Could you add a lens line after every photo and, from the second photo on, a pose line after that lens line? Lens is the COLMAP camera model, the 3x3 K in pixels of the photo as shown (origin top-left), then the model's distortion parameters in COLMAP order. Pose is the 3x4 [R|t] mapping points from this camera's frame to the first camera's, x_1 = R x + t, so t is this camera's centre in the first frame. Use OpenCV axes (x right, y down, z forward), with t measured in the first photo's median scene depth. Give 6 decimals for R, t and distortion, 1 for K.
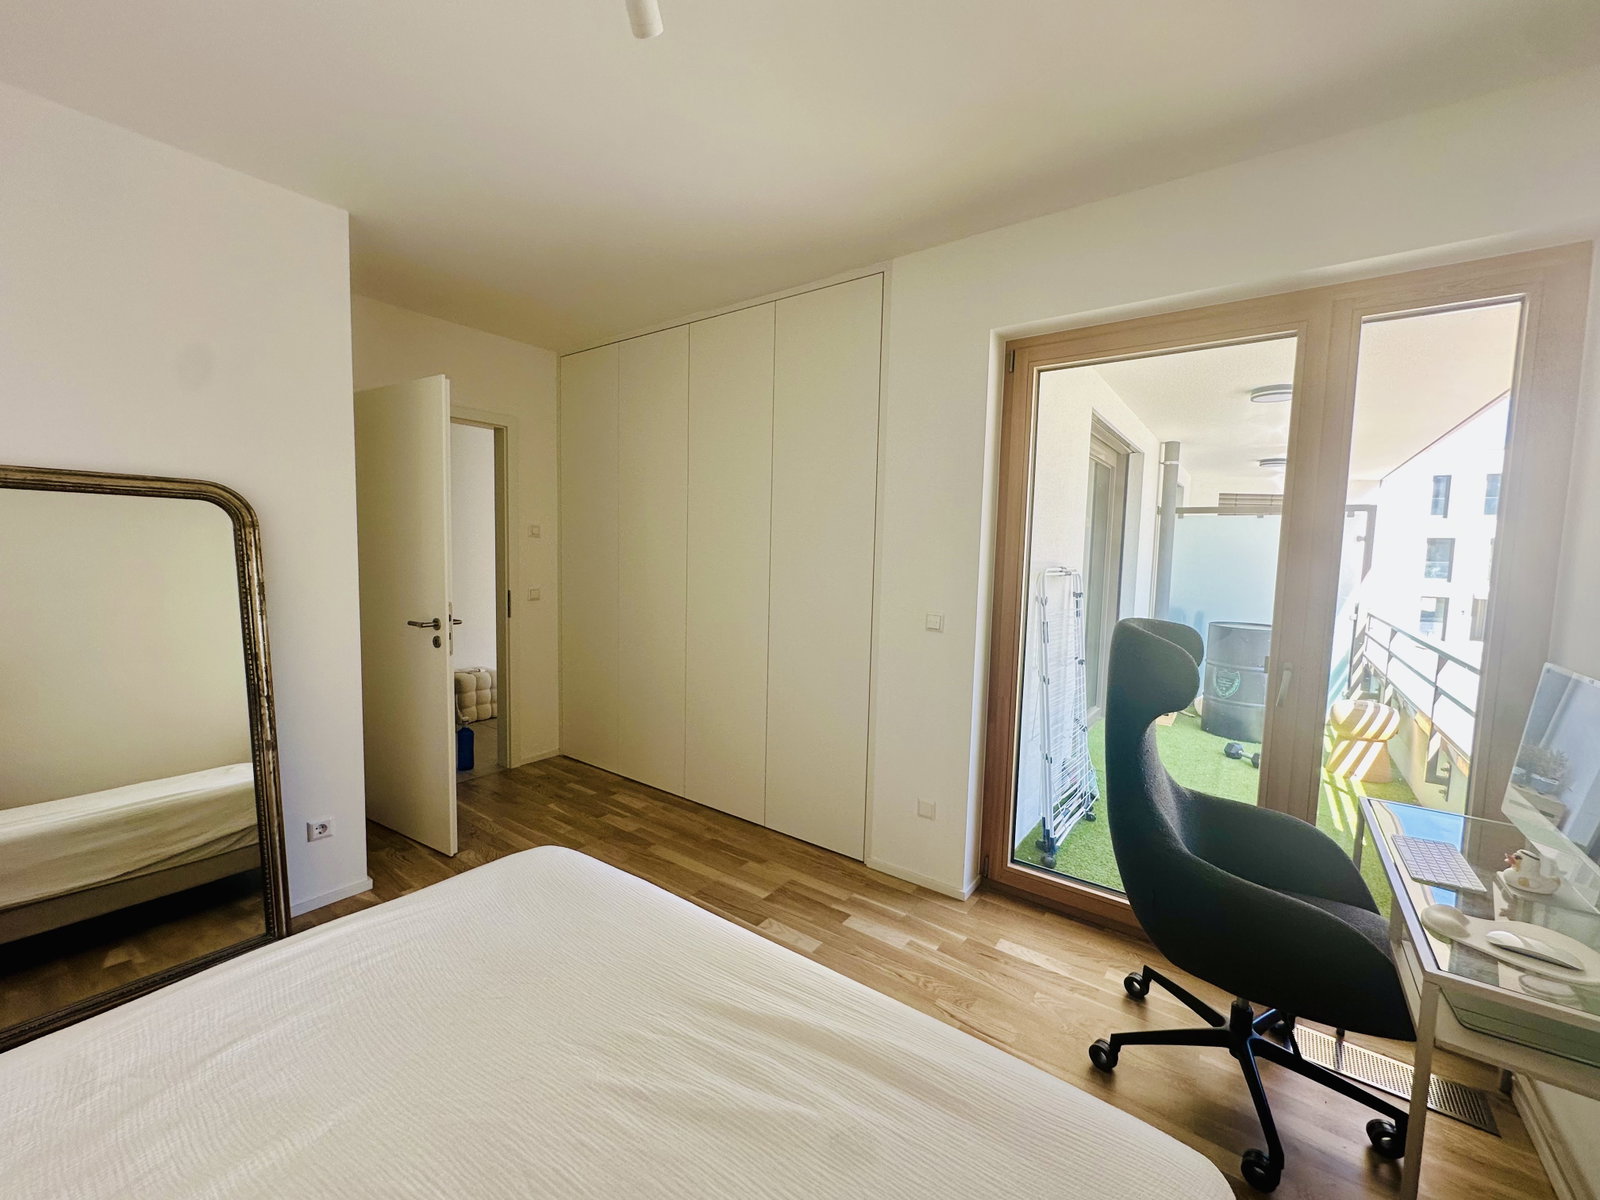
lens RADIAL K [[637.4, 0, 796.7], [0, 637.4, 602.4], [0, 0, 1]] dist [0.000284, 0.000007]
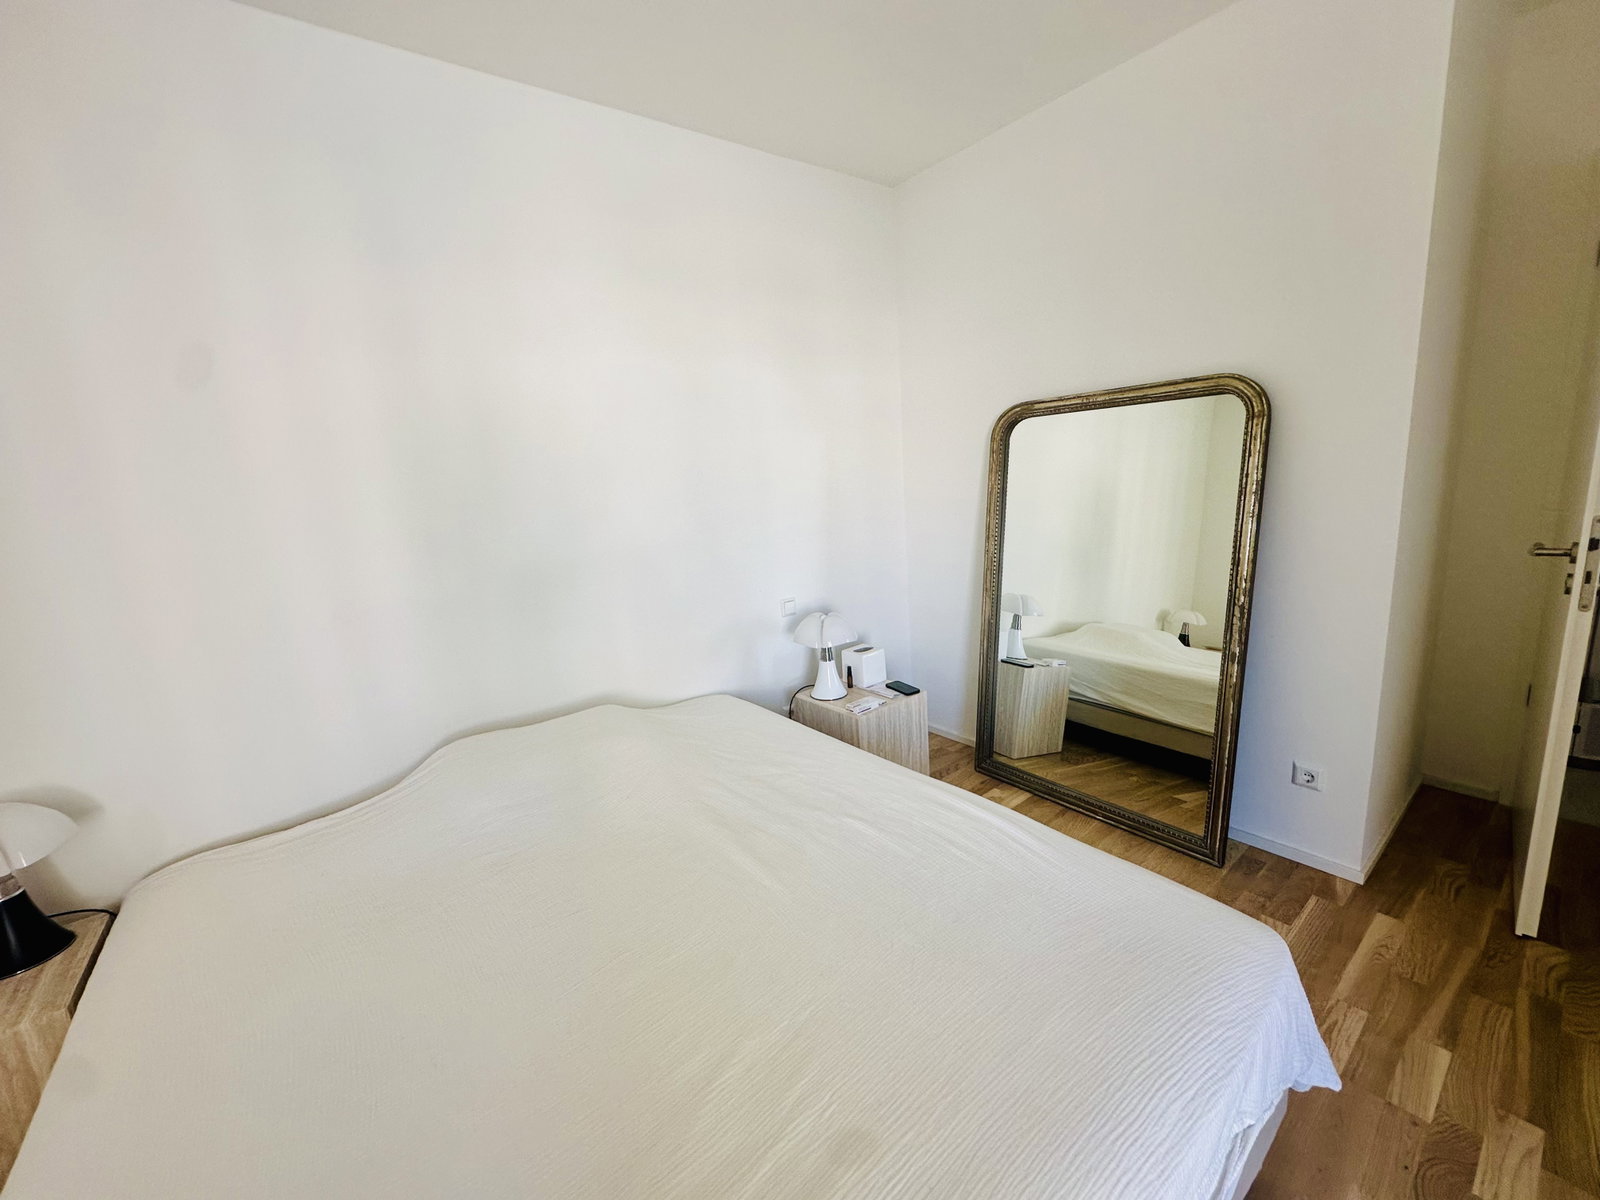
lens RADIAL K [[637.4, 0, 796.7], [0, 637.4, 602.4], [0, 0, 1]] dist [0.000284, 0.000007]
pose [[-0.273413, 0.193870, -0.942157, 0.213640], [-0.010546, 0.978815, 0.204473, -0.040723], [0.961839, 0.065841, -0.265576, 0.631453]]
